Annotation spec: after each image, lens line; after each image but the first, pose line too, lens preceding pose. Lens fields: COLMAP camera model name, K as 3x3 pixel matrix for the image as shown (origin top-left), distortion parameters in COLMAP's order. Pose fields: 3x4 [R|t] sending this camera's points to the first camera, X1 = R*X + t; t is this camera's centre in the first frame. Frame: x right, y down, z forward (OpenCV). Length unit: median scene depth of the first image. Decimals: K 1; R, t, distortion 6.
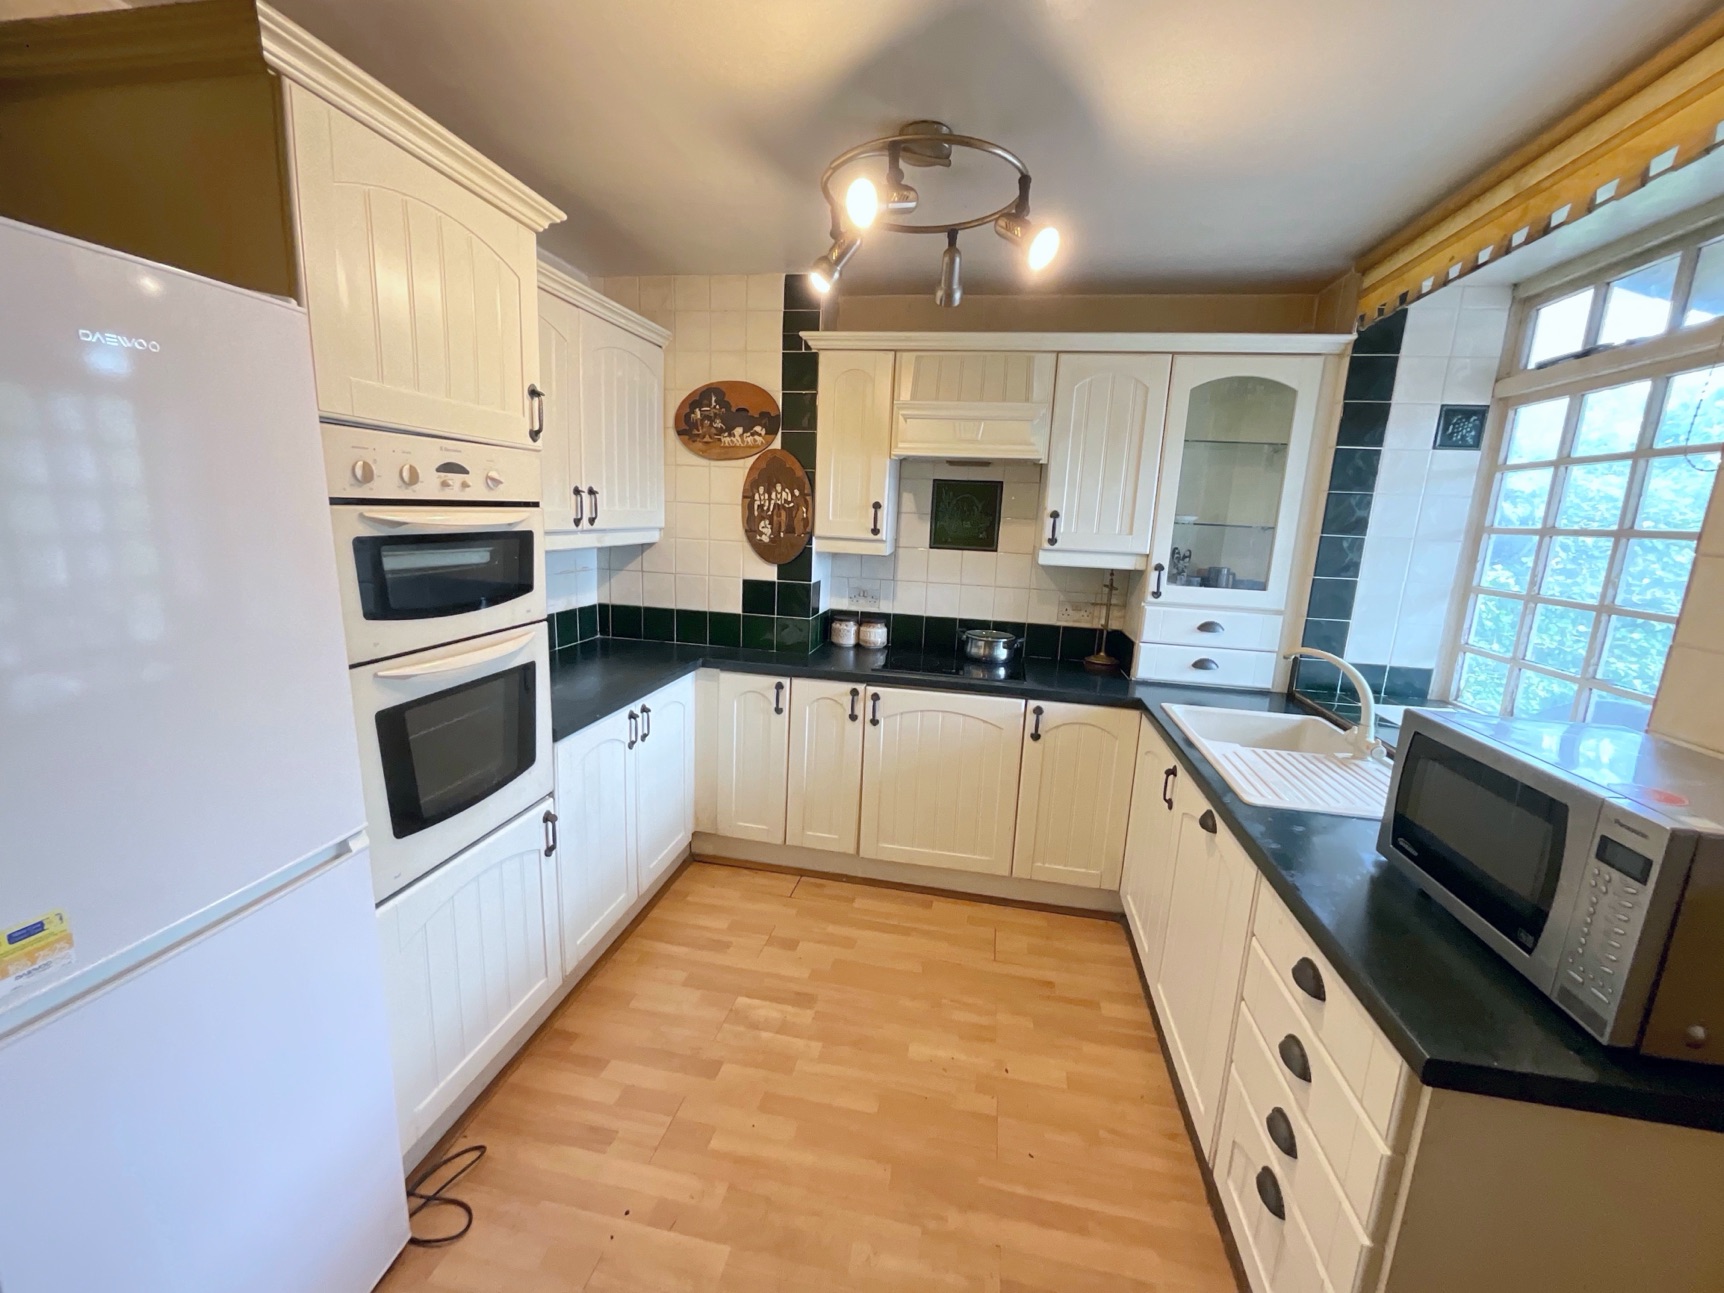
lens RADIAL K [[698.3, 0, 858.9], [0, 698.3, 645.7], [0, 0, 1]] dist [-0.003818, 0.001735]
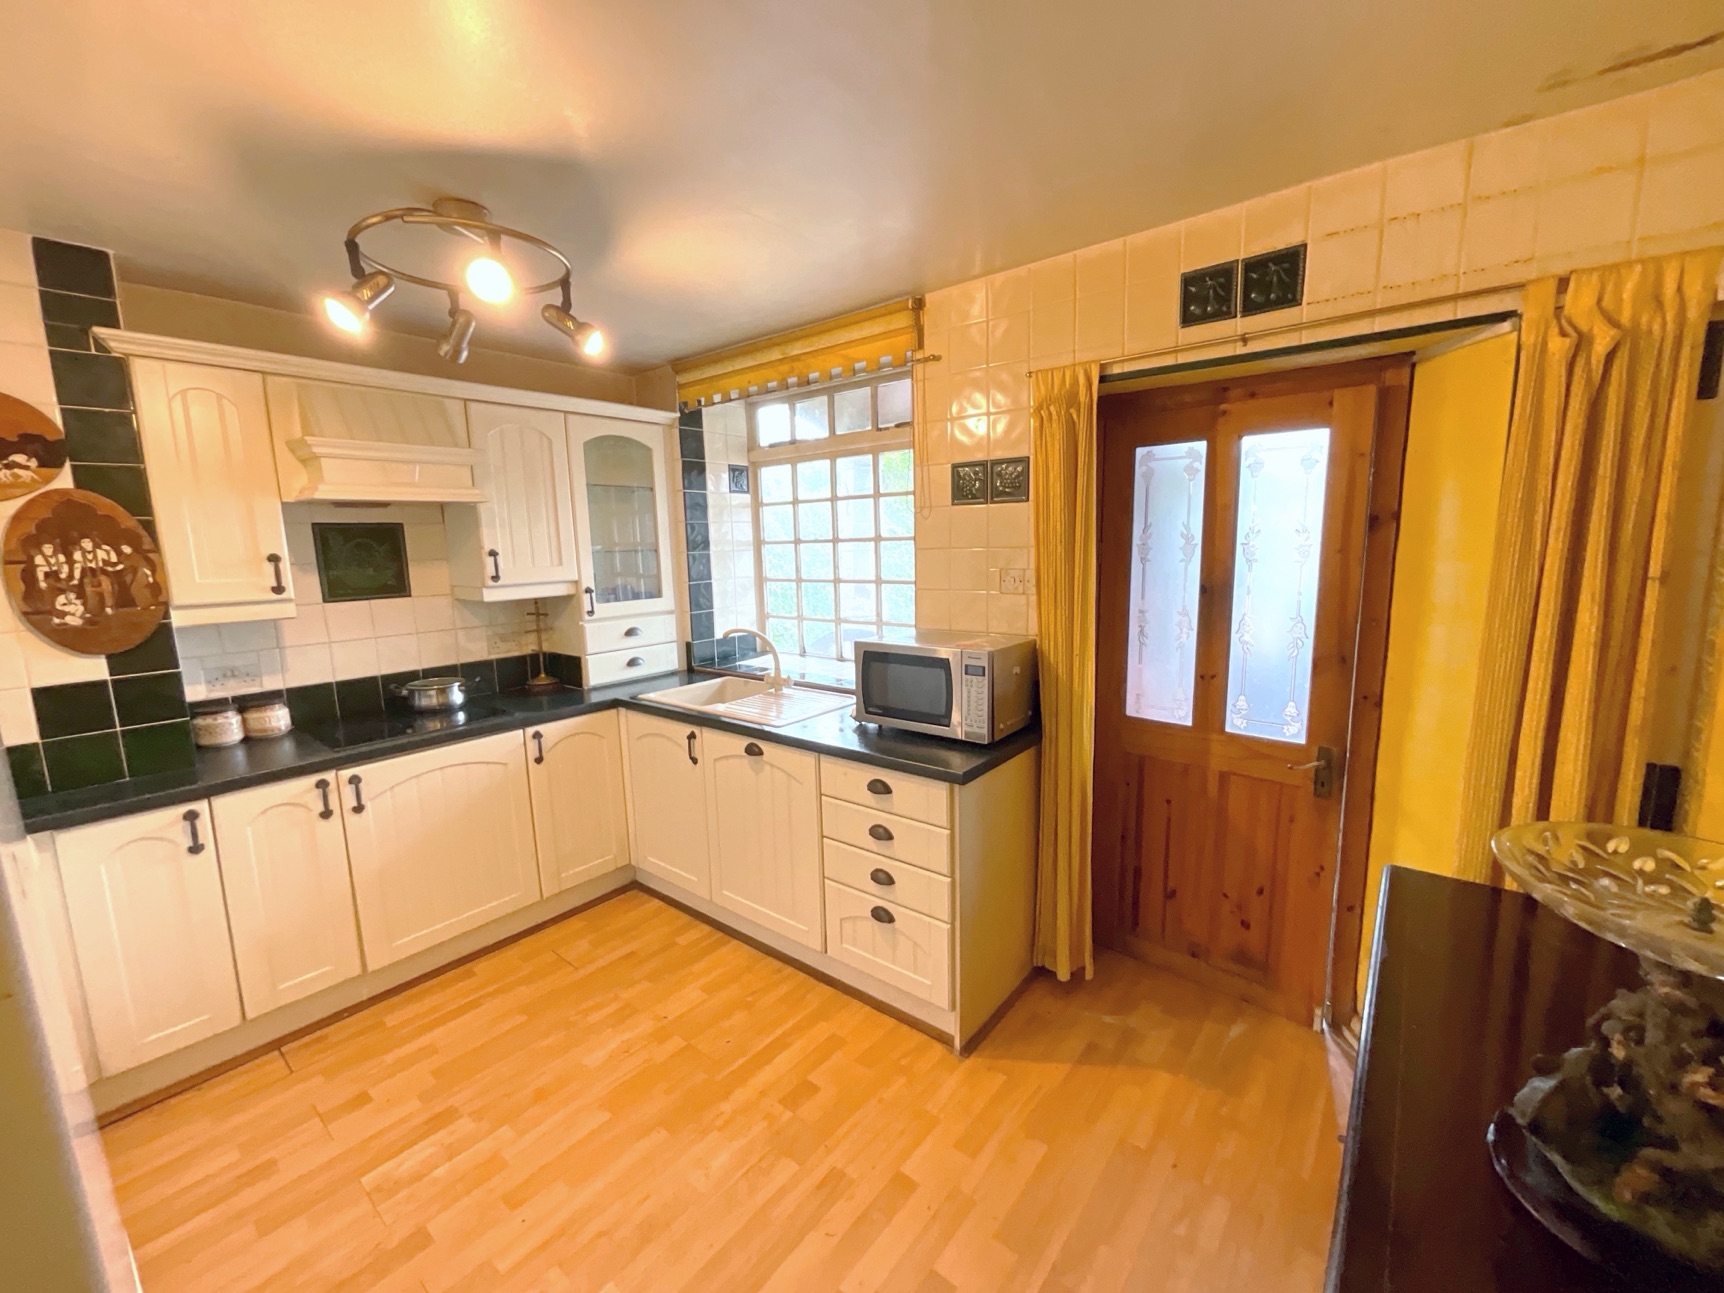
lens RADIAL K [[698.3, 0, 859.6], [0, 698.3, 646.1], [0, 0, 1]] dist [-0.003818, 0.001735]
pose [[0.473056, -0.189331, 0.860449, -0.414008], [0.215180, 0.971889, 0.095550, -0.036211], [-0.854351, 0.139951, 0.500498, 0.026836]]
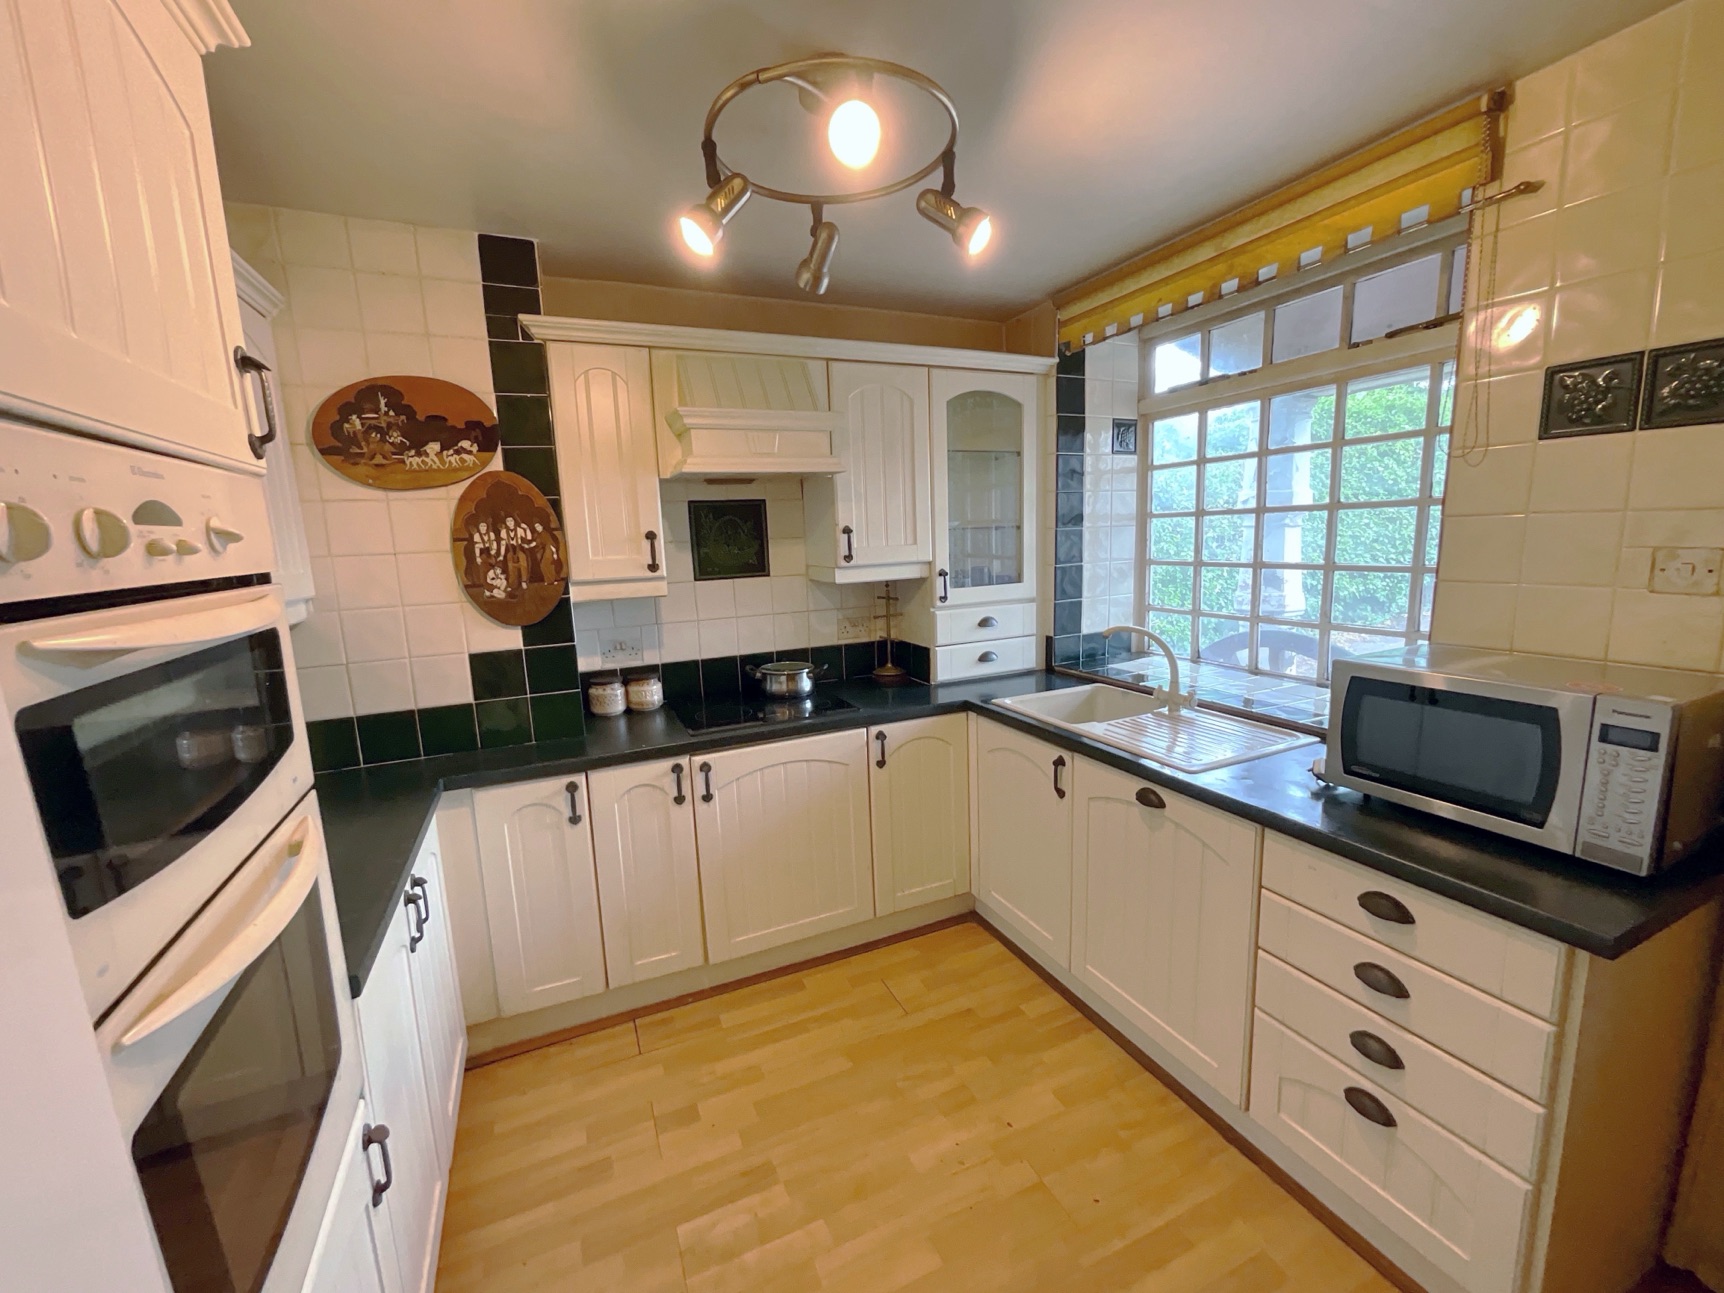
lens RADIAL K [[698.3, 0, 861.7], [0, 698.3, 646.5], [0, 0, 1]] dist [-0.003818, 0.001735]
pose [[0.816188, -0.167690, 0.552917, -0.274092], [0.183533, 0.982640, 0.027095, -0.057811], [-0.547862, 0.079364, 0.832796, 0.223287]]
